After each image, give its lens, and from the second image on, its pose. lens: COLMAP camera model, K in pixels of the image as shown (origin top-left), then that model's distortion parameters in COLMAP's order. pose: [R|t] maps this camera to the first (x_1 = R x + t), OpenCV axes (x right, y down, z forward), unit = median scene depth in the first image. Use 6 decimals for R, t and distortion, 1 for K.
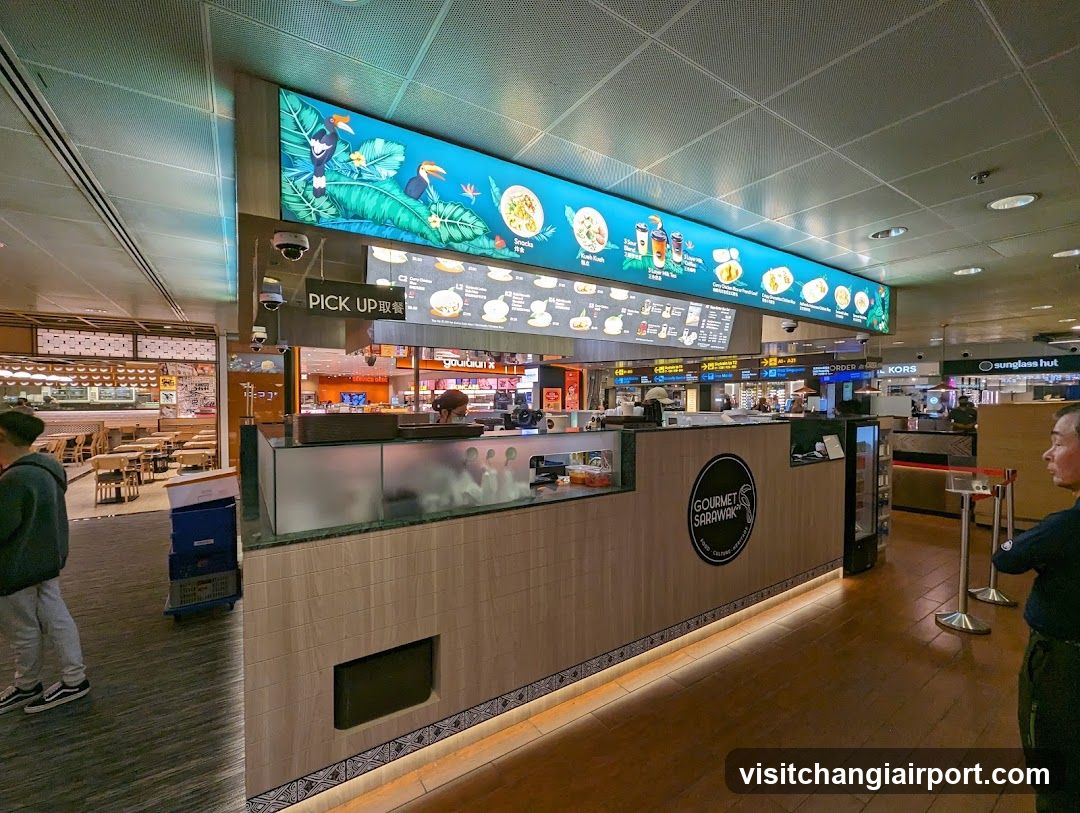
lens RADIAL K [[436.8, 0, 540.0], [0, 436.8, 406.5], [0, 0, 1]] dist [0.012060, 0.000078]
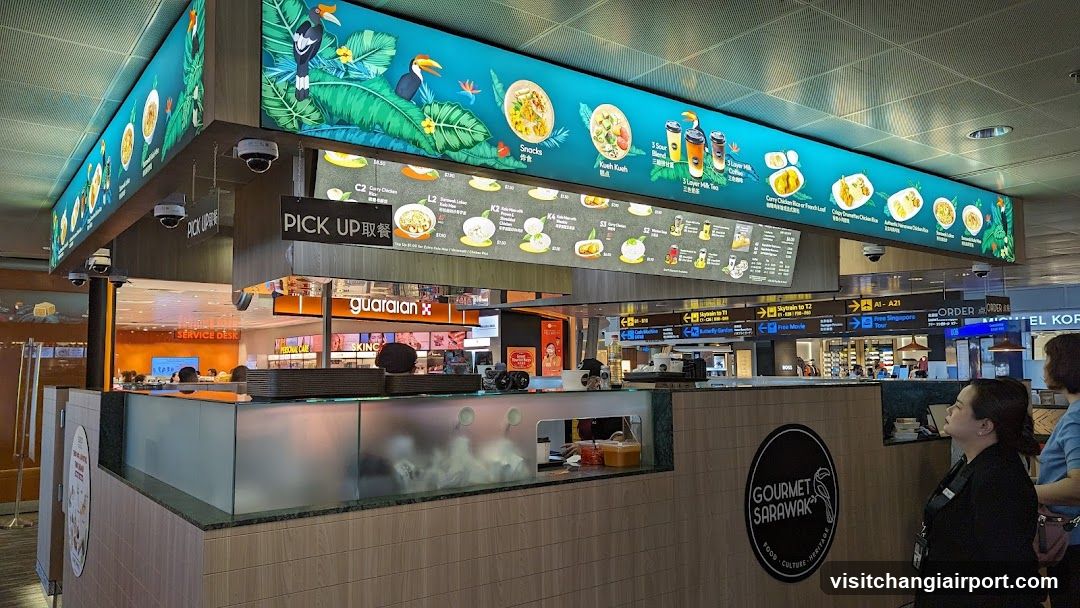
lens RADIAL K [[740.0, 0, 554.6], [0, 740.0, 307.2], [0, 0, 1]] dist [0.097085, -0.001236]
pose [[0.996278, -0.000491, 0.086193, -0.082450], [0.009148, 0.994939, -0.100065, 0.034897], [-0.085708, 0.100481, 0.991240, -0.234879]]
